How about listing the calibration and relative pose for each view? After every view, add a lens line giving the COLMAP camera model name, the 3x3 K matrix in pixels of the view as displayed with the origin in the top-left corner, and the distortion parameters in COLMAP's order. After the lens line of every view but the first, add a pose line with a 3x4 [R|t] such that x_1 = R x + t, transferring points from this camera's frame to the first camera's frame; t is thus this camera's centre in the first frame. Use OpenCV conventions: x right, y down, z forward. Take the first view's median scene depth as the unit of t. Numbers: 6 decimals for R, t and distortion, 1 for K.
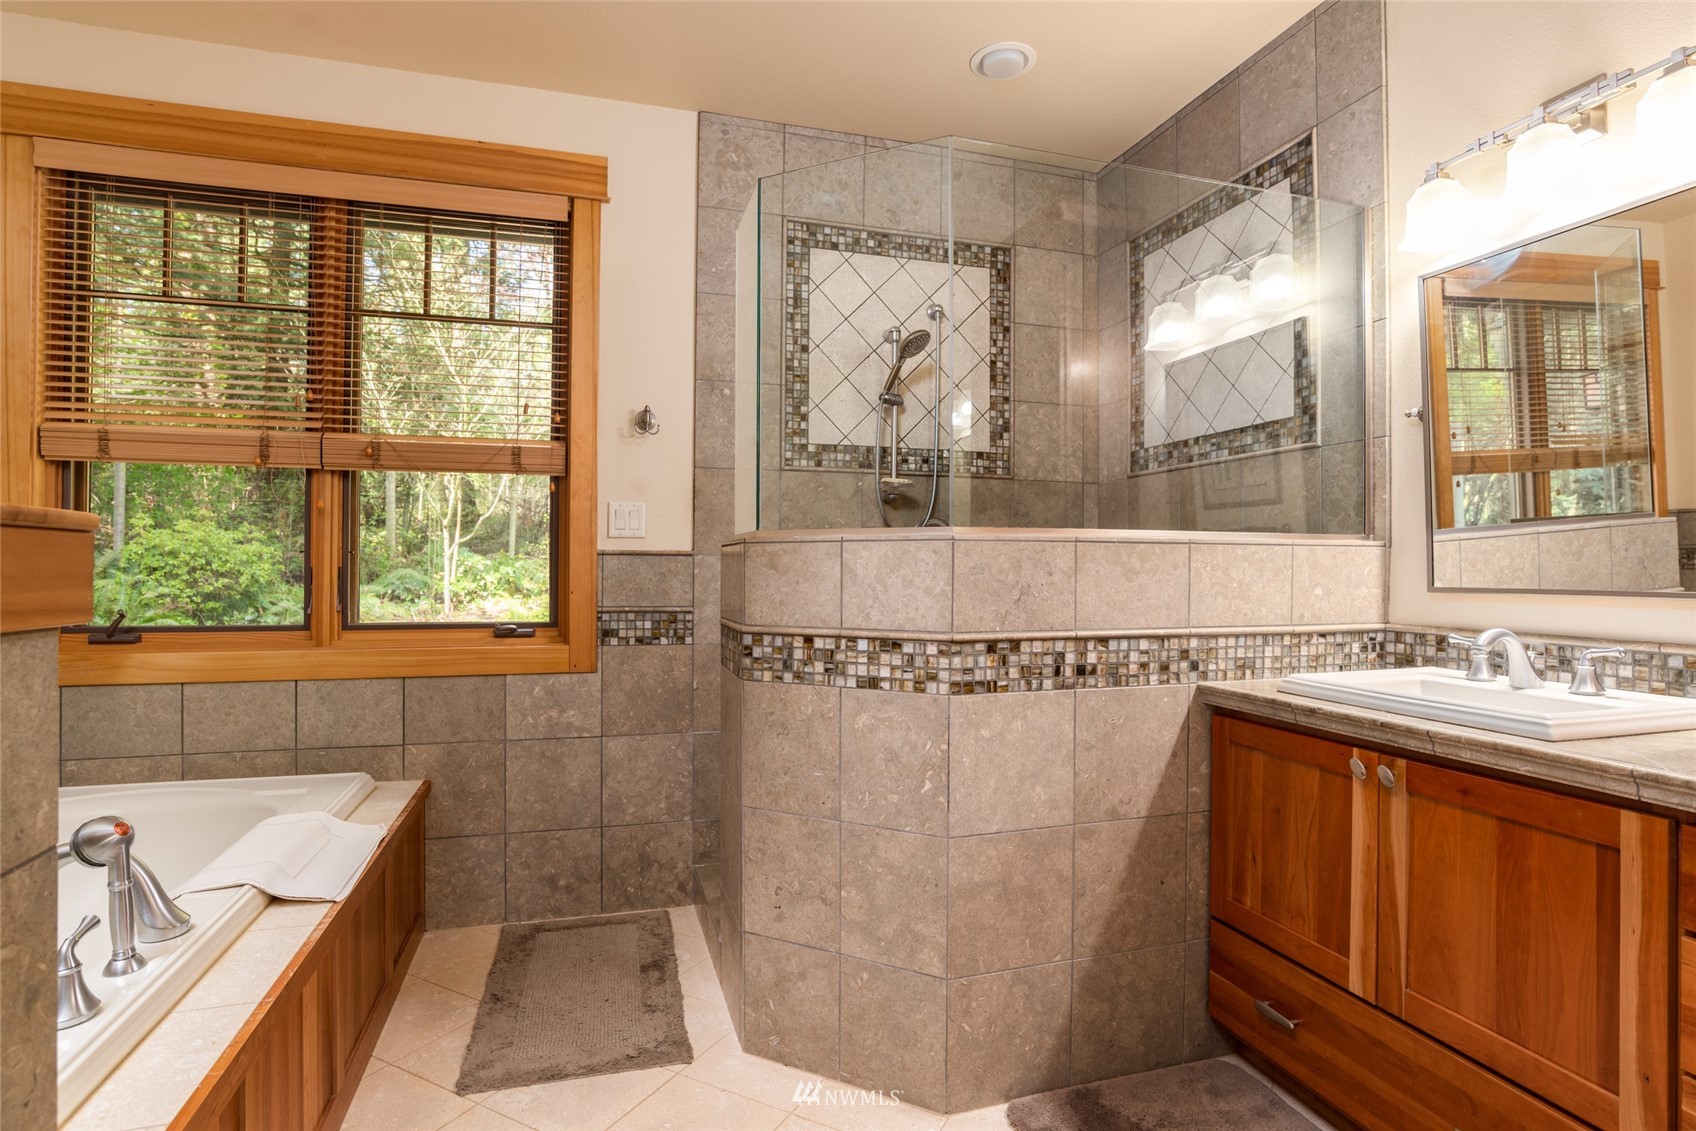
lens RADIAL K [[892.8, 0, 845.1], [0, 892.8, 567.7], [0, 0, 1]] dist [-0.028870, 0.008894]
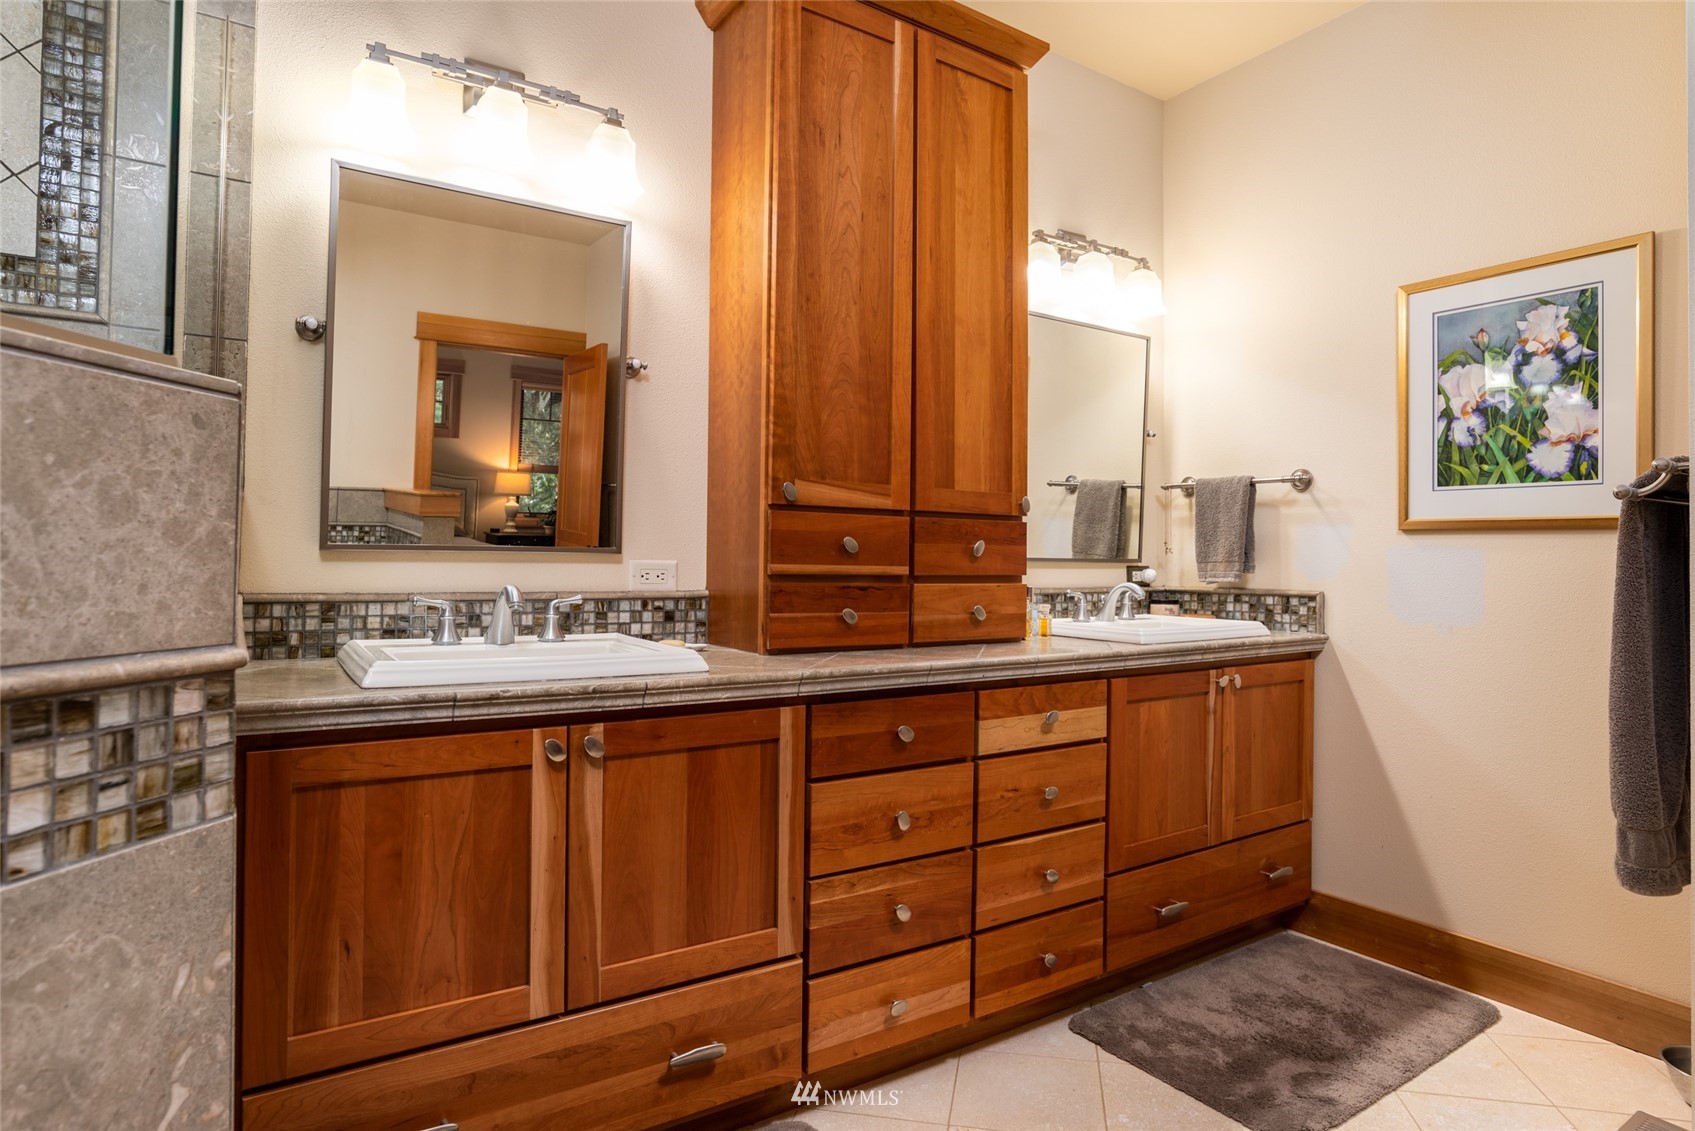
lens RADIAL K [[930.7, 0, 857.9], [0, 930.7, 554.3], [0, 0, 1]] dist [-0.025388, 0.004892]
pose [[-0.283447, 0.001735, 0.958986, -0.348034], [-0.008032, 0.999959, -0.004183, 0.037132], [-0.958954, -0.008888, -0.283422, 0.926719]]
